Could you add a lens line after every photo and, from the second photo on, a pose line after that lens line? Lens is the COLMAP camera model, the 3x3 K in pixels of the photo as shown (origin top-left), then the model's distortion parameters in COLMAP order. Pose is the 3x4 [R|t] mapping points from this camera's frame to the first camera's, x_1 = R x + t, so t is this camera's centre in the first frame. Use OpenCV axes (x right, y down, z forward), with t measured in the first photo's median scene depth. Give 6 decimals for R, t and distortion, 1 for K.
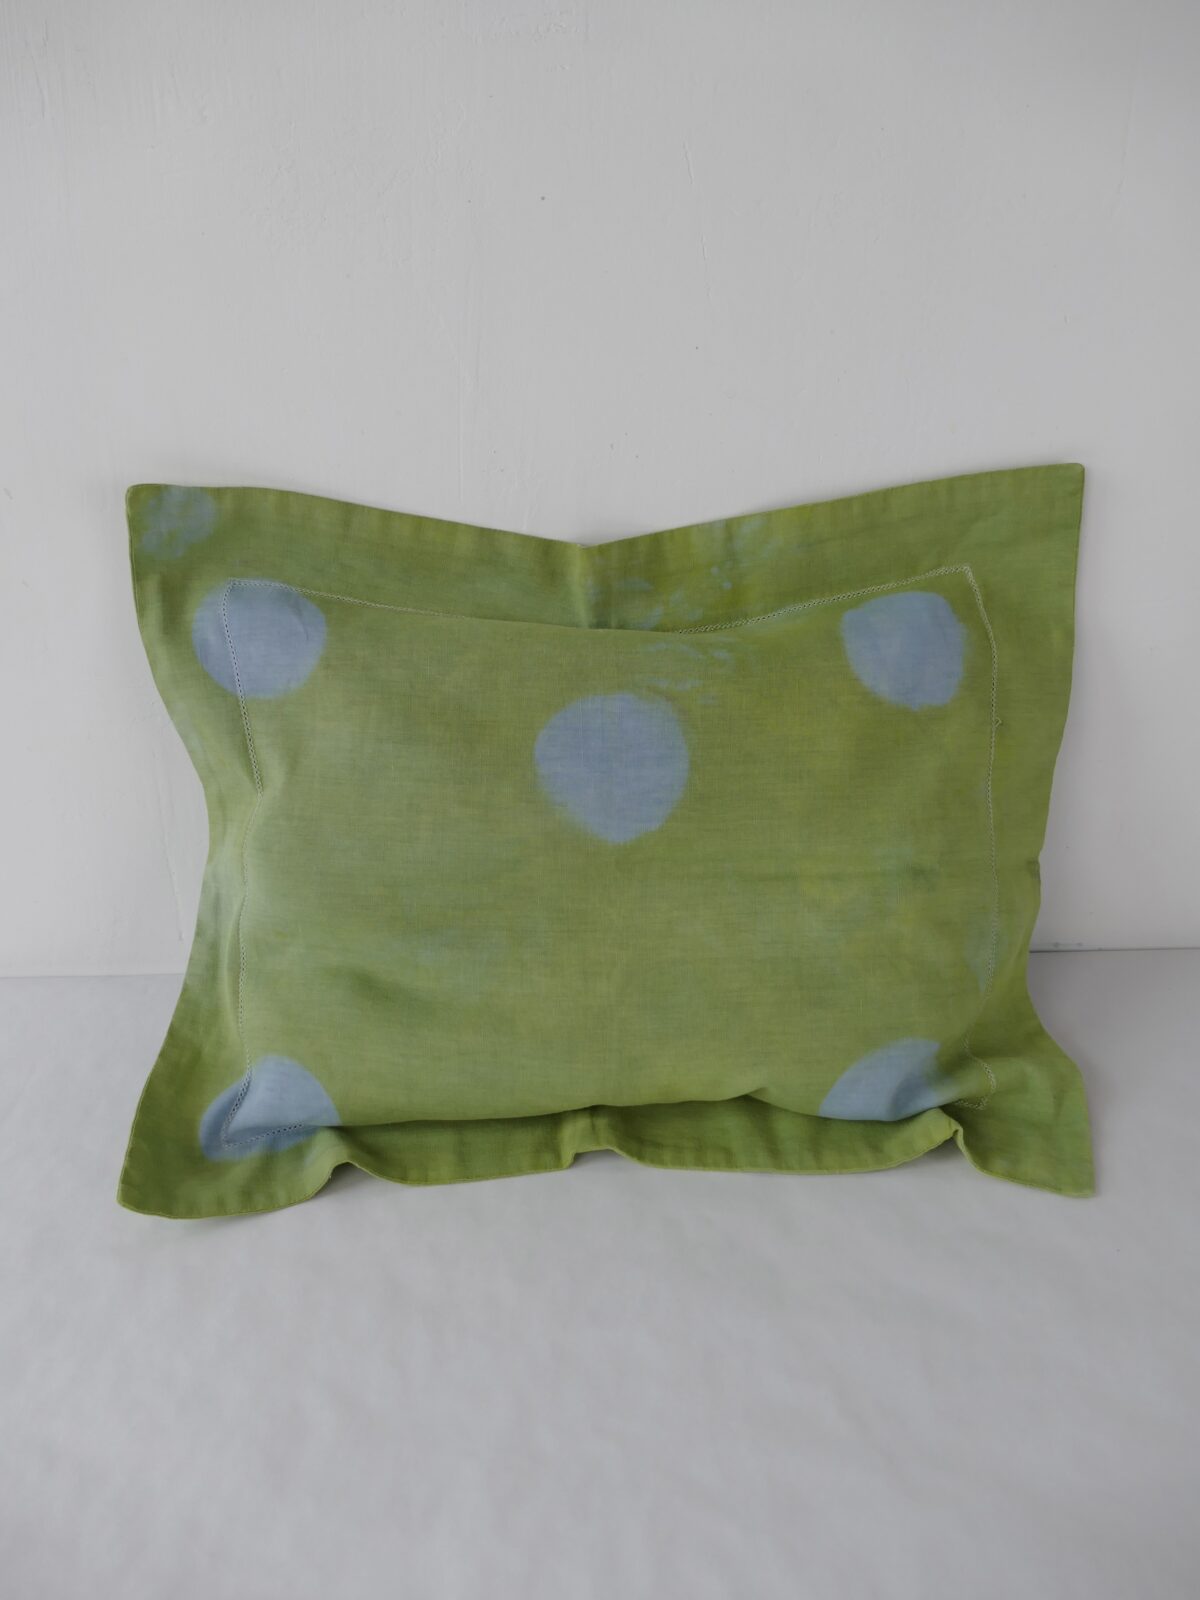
lens RADIAL K [[1261.8, 0, 599.9], [0, 1261.8, 810.2], [0, 0, 1]] dist [-0.076368, 0.008191]
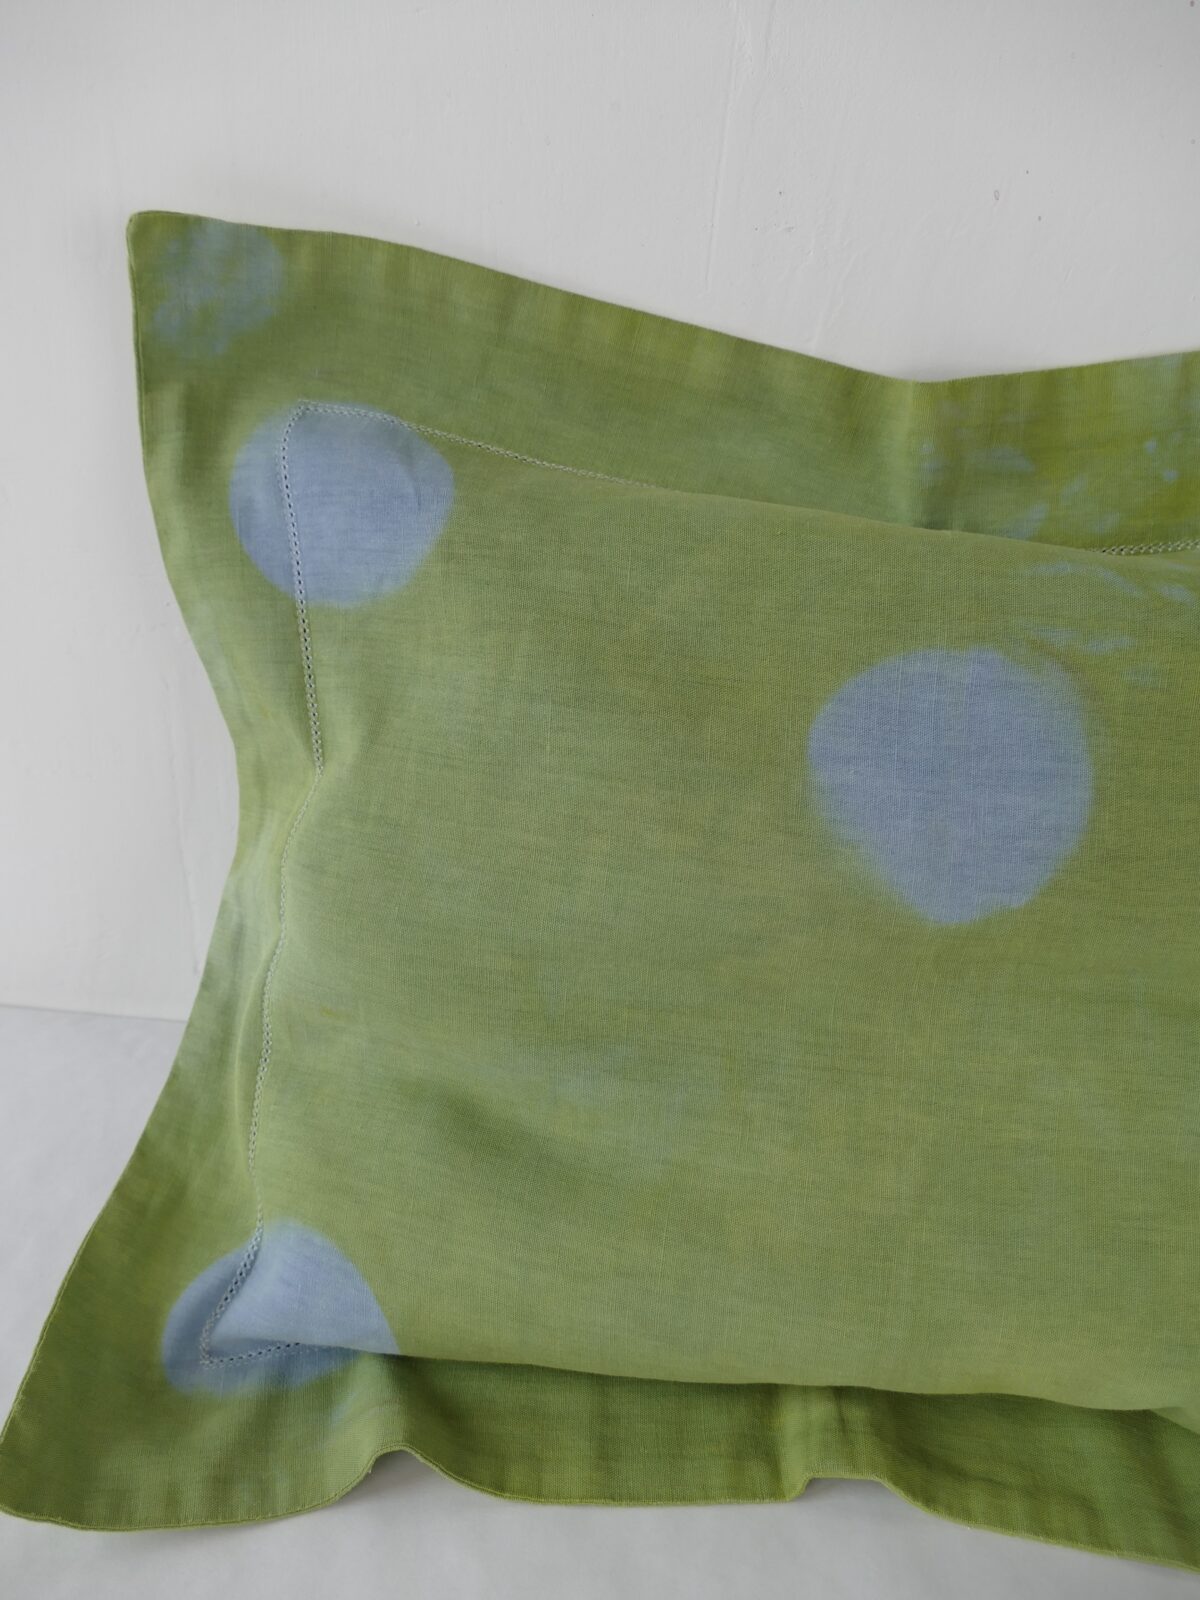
lens RADIAL K [[1261.8, 0, 585.5], [0, 1261.8, 816.4], [0, 0, 1]] dist [-0.076368, 0.008191]
pose [[0.989629, 0.096888, -0.106054, -0.086090], [-0.093919, 0.995044, 0.032651, -0.023183], [0.108692, -0.022352, 0.993824, 0.447341]]
